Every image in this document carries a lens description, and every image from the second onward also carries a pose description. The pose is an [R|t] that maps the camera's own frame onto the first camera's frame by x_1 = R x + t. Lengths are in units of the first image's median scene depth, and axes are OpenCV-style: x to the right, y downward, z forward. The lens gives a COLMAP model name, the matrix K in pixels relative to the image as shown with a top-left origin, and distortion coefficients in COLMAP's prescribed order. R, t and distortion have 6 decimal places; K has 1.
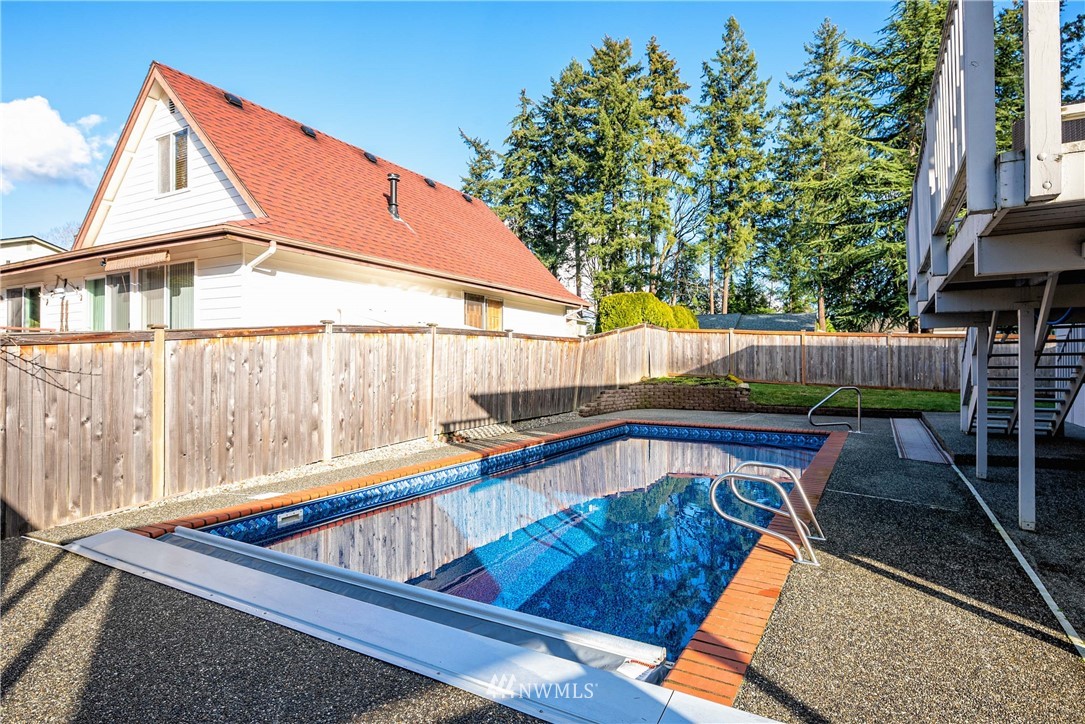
lens RADIAL K [[575.7, 0, 541.9], [0, 575.7, 363.9], [0, 0, 1]] dist [-0.001747, 0.000136]
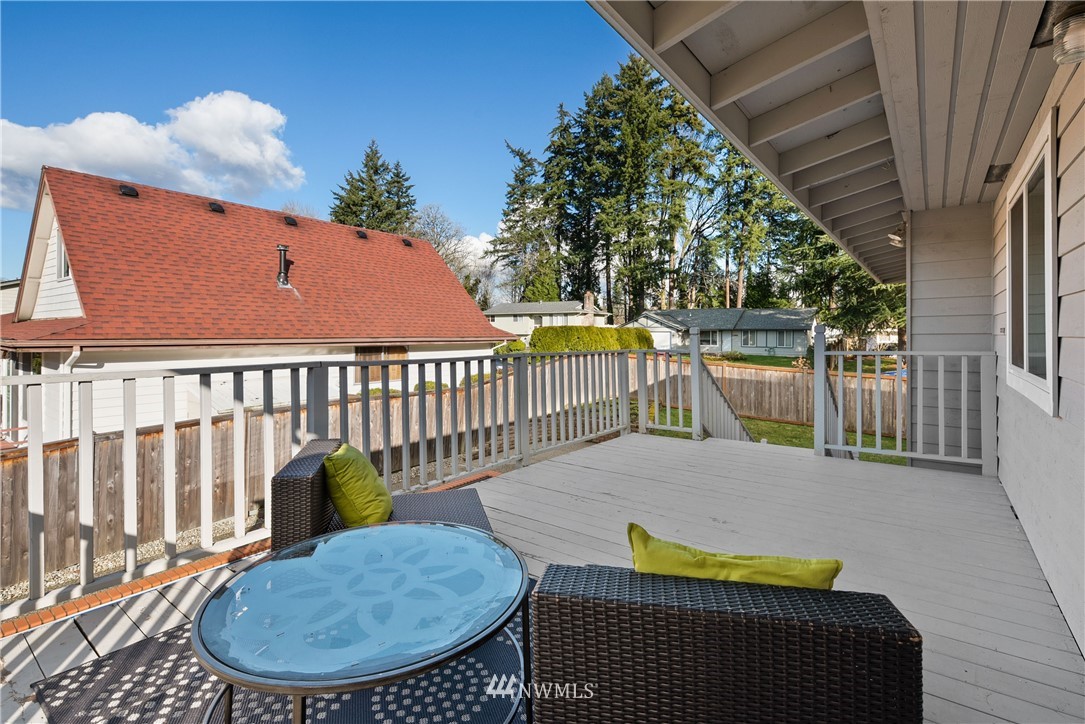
lens RADIAL K [[500.3, 0, 547.2], [0, 500.3, 334.2], [0, 0, 1]] dist [0.003561, 0.000029]
pose [[0.992150, 0.004153, -0.124987, 0.080402], [-0.003460, 0.999977, 0.005768, -0.035977], [0.125008, -0.005290, 0.992142, 0.022603]]
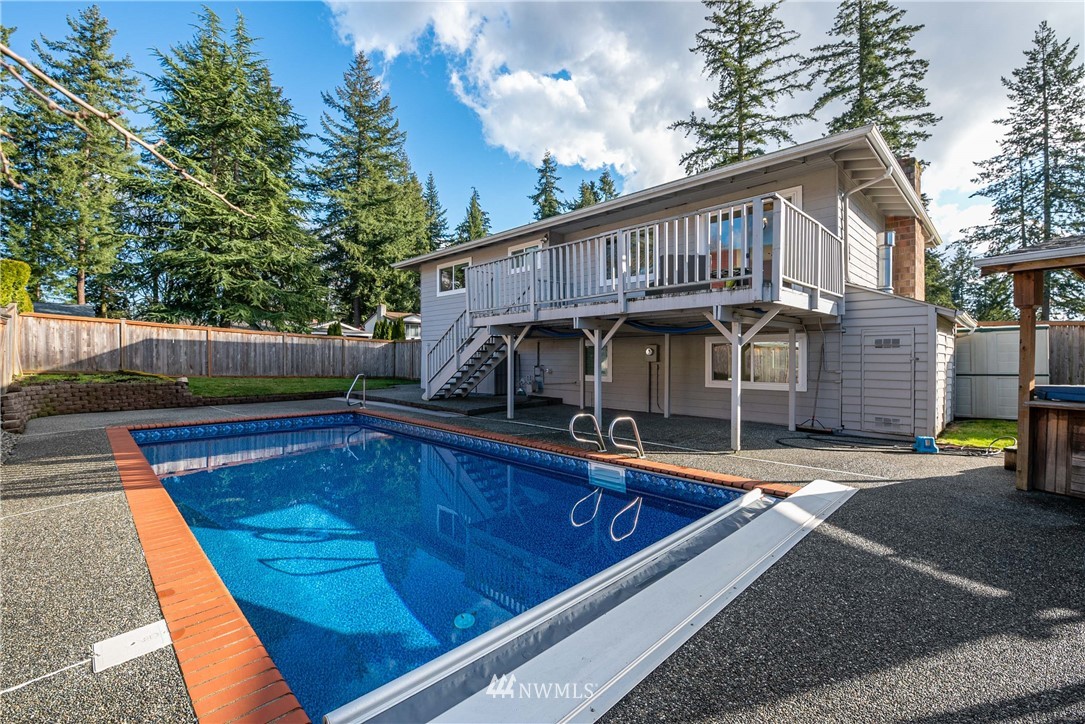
lens RADIAL K [[468.5, 0, 547.4], [0, 468.5, 354.9], [0, 0, 1]] dist [0.011259, -0.006390]
pose [[0.268977, 0.004504, 0.963136, -0.068351], [0.004343, 0.999973, -0.005889, 0.000865], [-0.963137, 0.005766, 0.268950, 0.053570]]
